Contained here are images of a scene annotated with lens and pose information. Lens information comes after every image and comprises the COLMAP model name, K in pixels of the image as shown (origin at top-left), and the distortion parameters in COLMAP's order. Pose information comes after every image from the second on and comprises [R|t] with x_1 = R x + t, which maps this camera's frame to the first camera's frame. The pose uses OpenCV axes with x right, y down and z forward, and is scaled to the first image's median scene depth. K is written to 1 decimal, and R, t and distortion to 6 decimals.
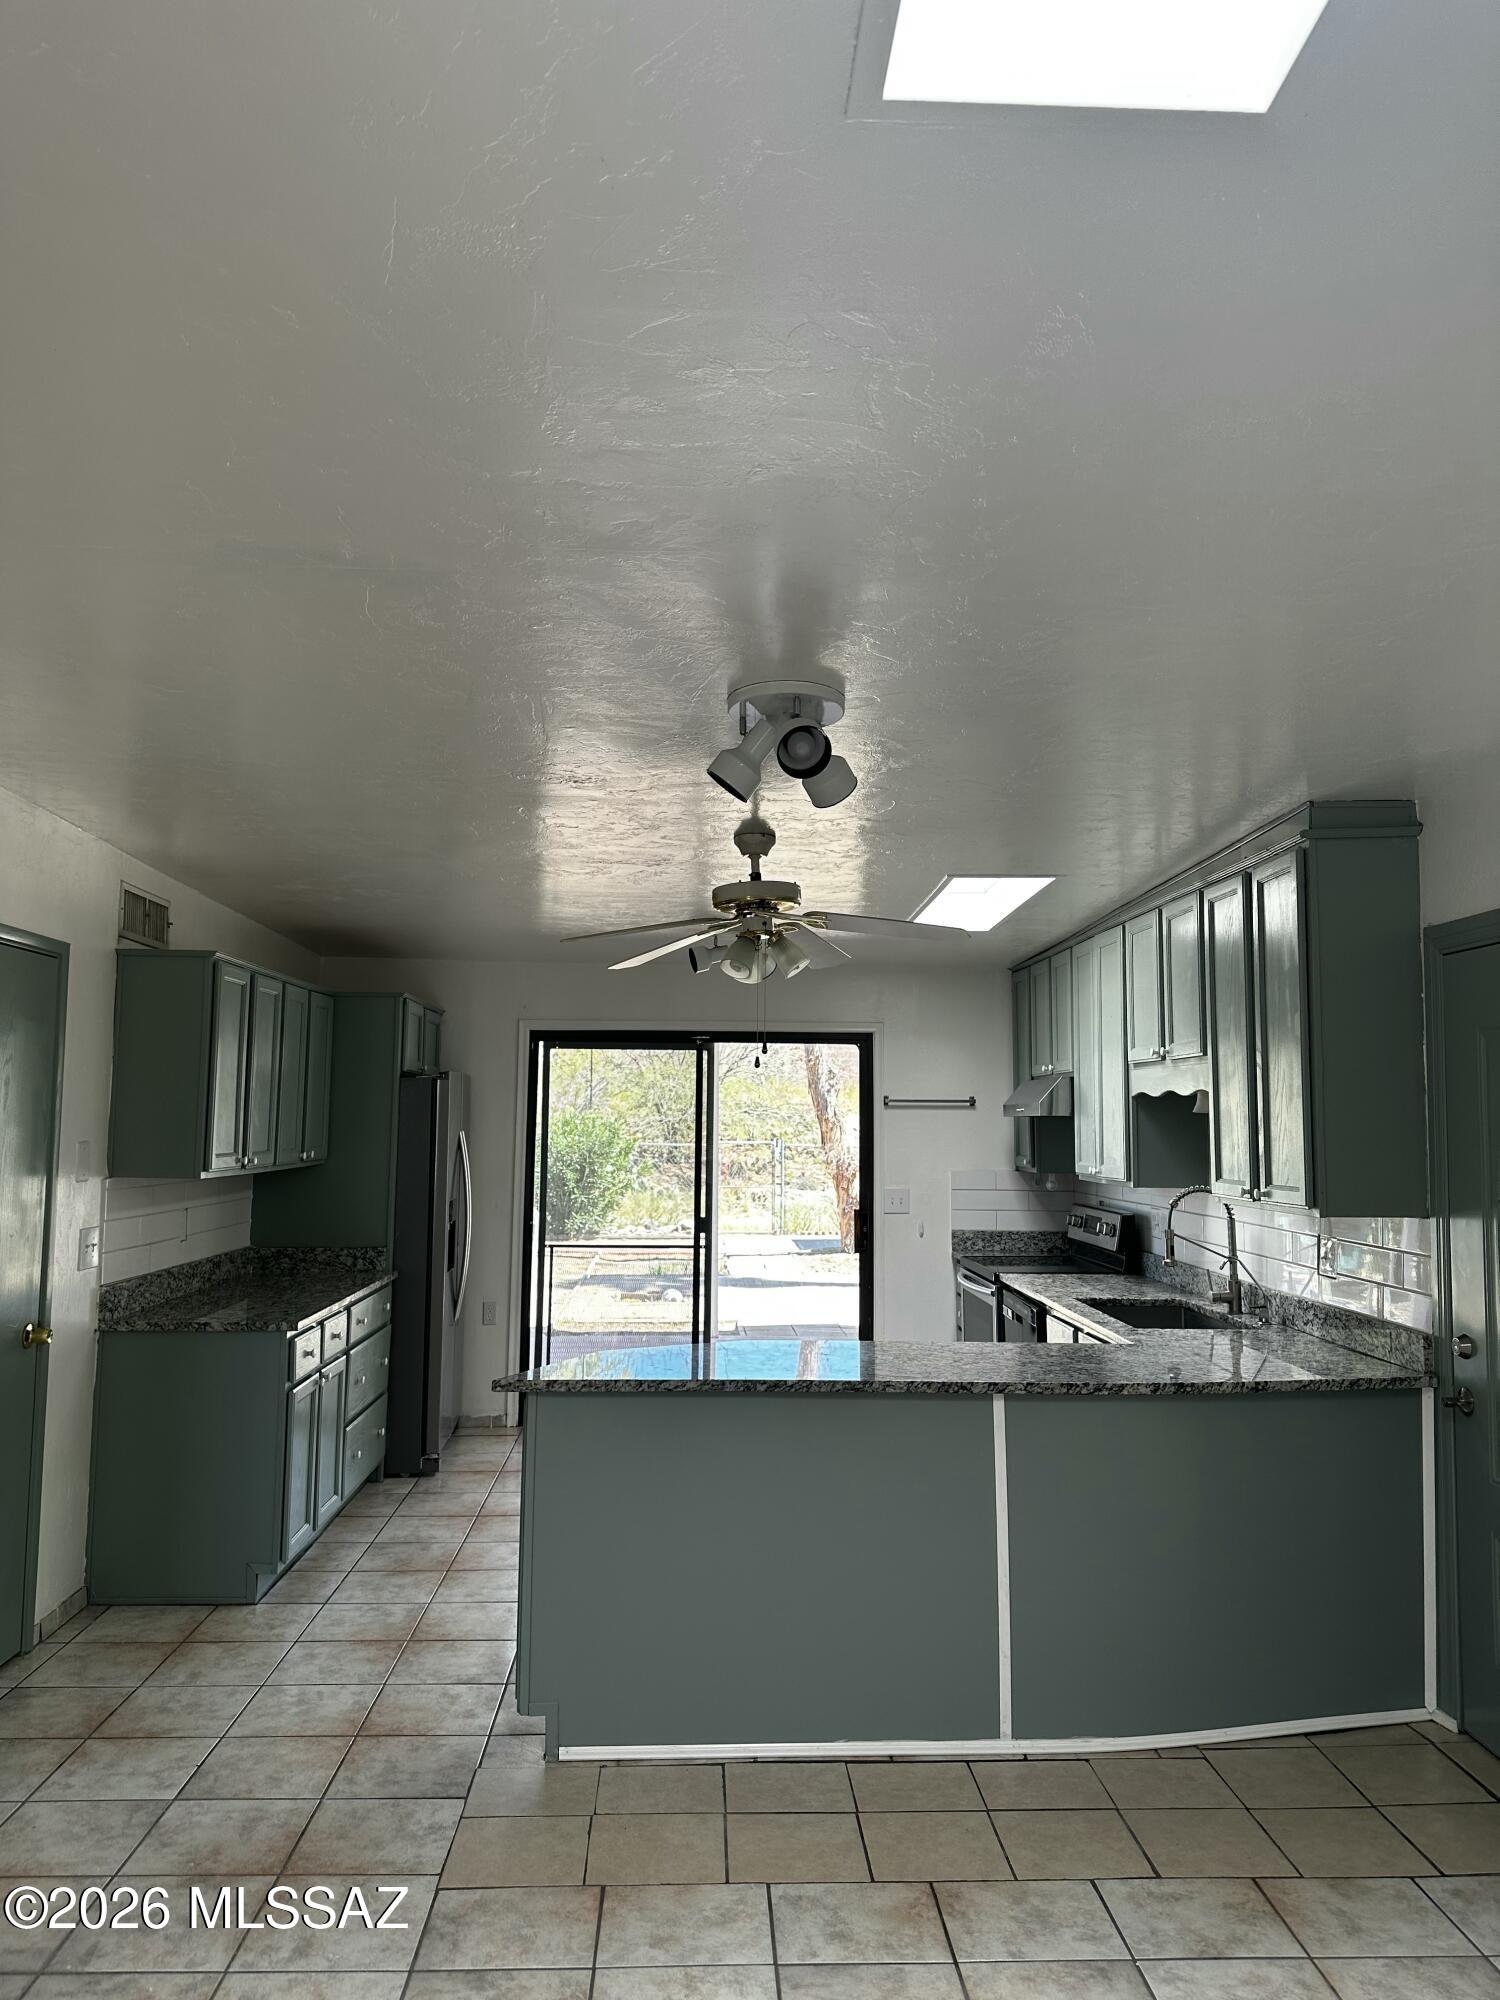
lens RADIAL K [[1420.0, 0, 750.0], [0, 1420.0, 1000.0], [0, 0, 1]] dist [0.092740, -0.101811]
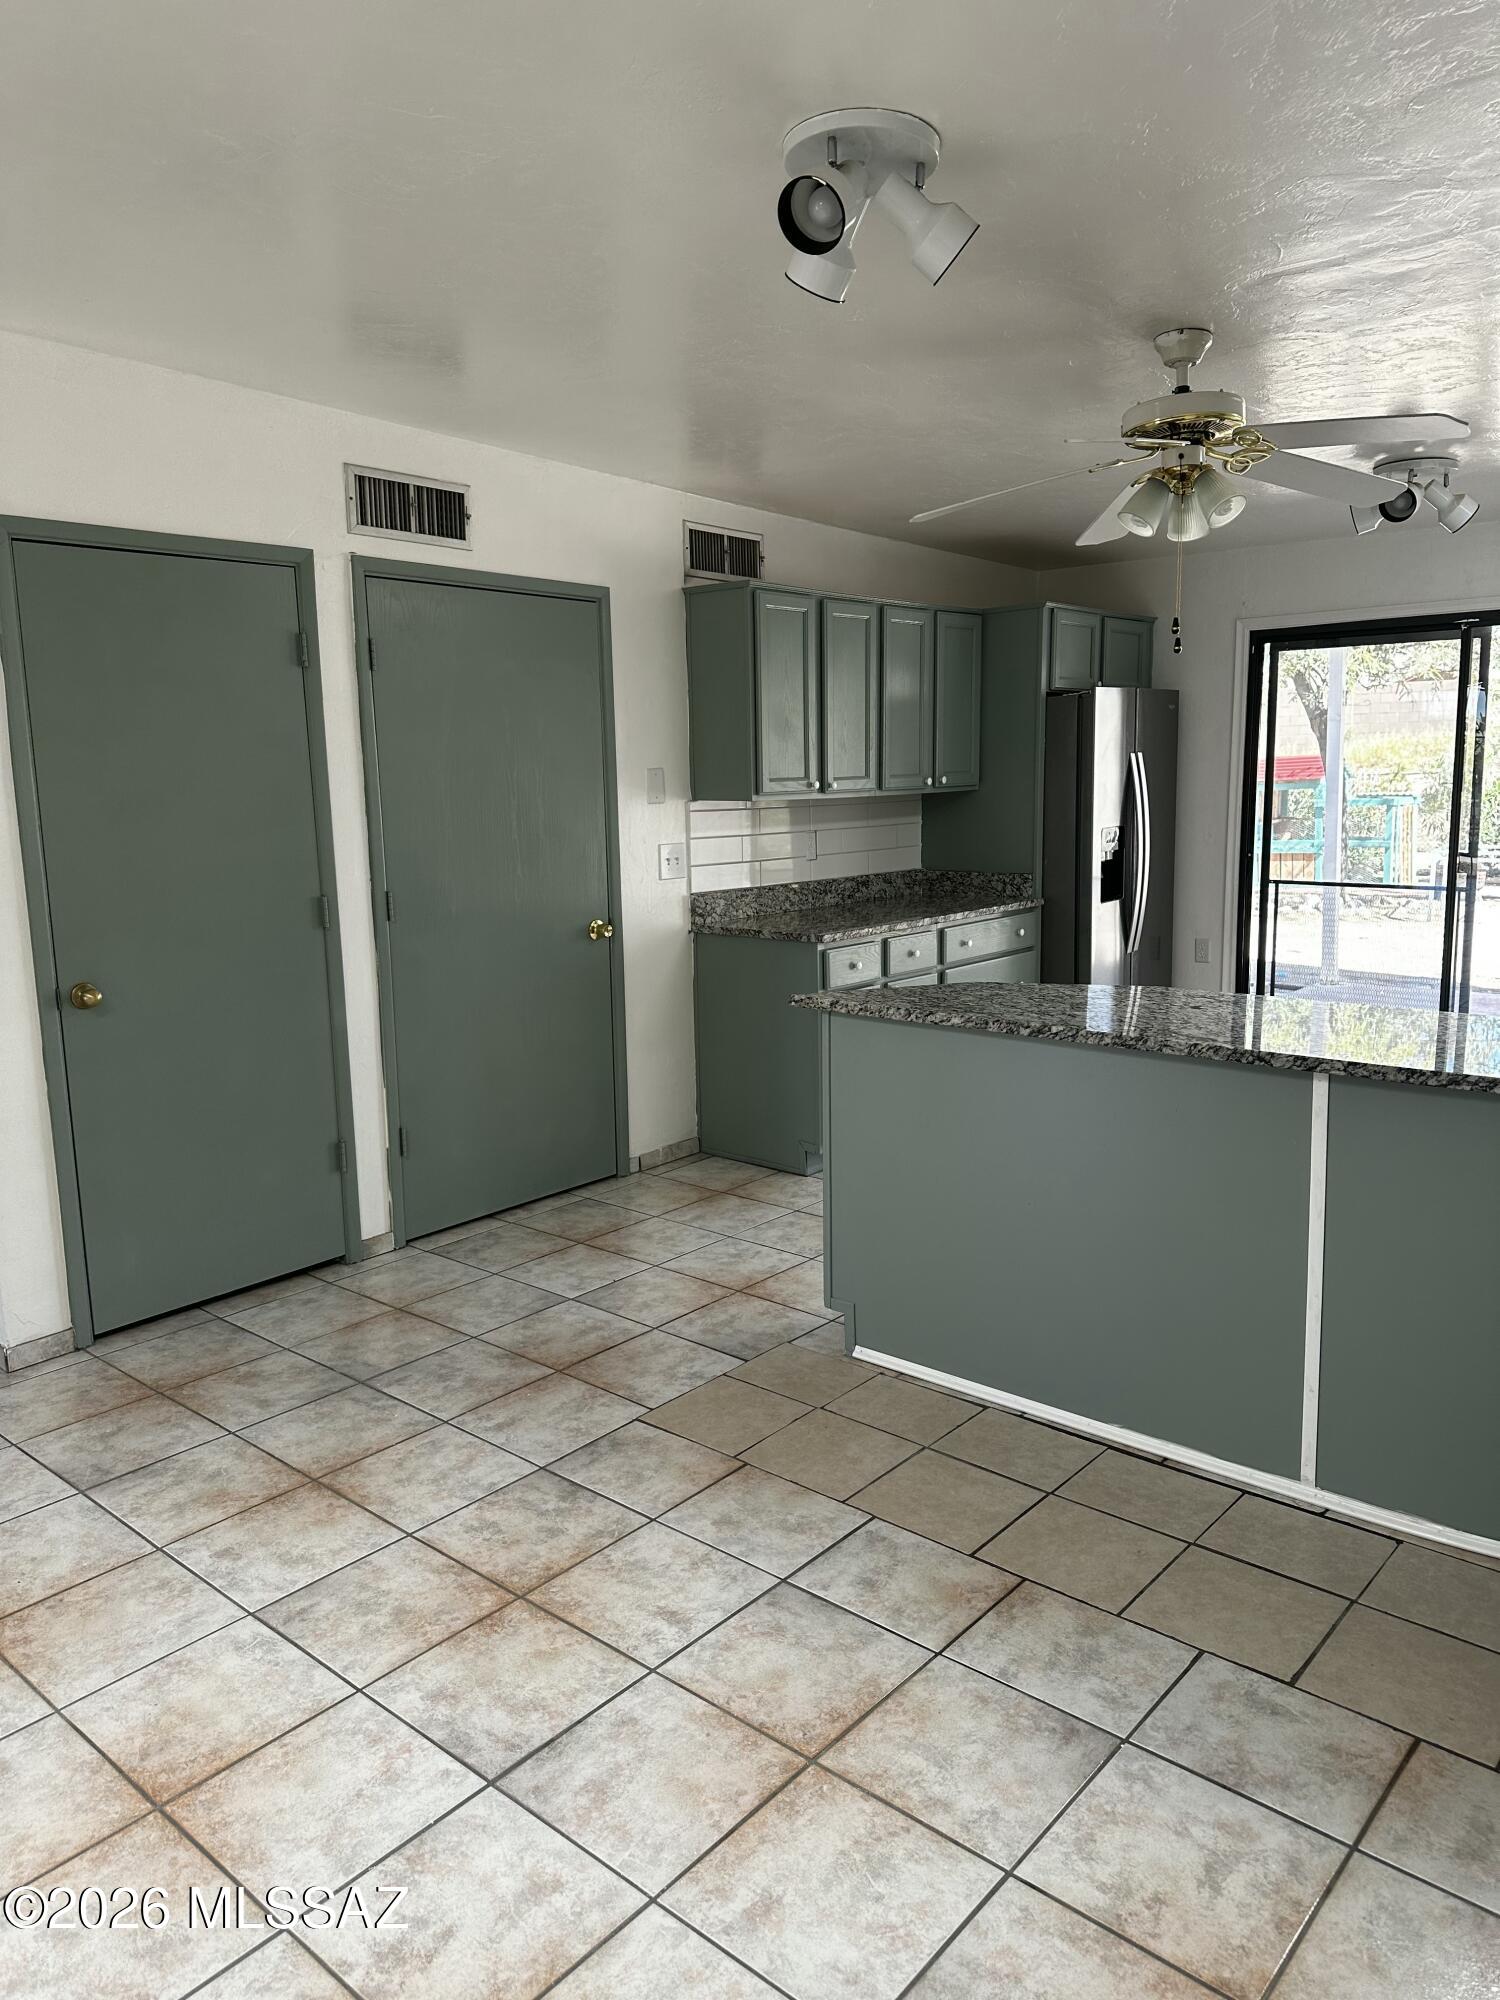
lens RADIAL K [[1399.0, 0, 750.0], [0, 1399.0, 1000.0], [0, 0, 1]] dist [0.092694, -0.153401]
pose [[0.724143, 0.087085, -0.684129, 0.457164], [0.085540, 0.972993, 0.214399, 0.056575], [0.684324, -0.213776, 0.697137, 0.295860]]
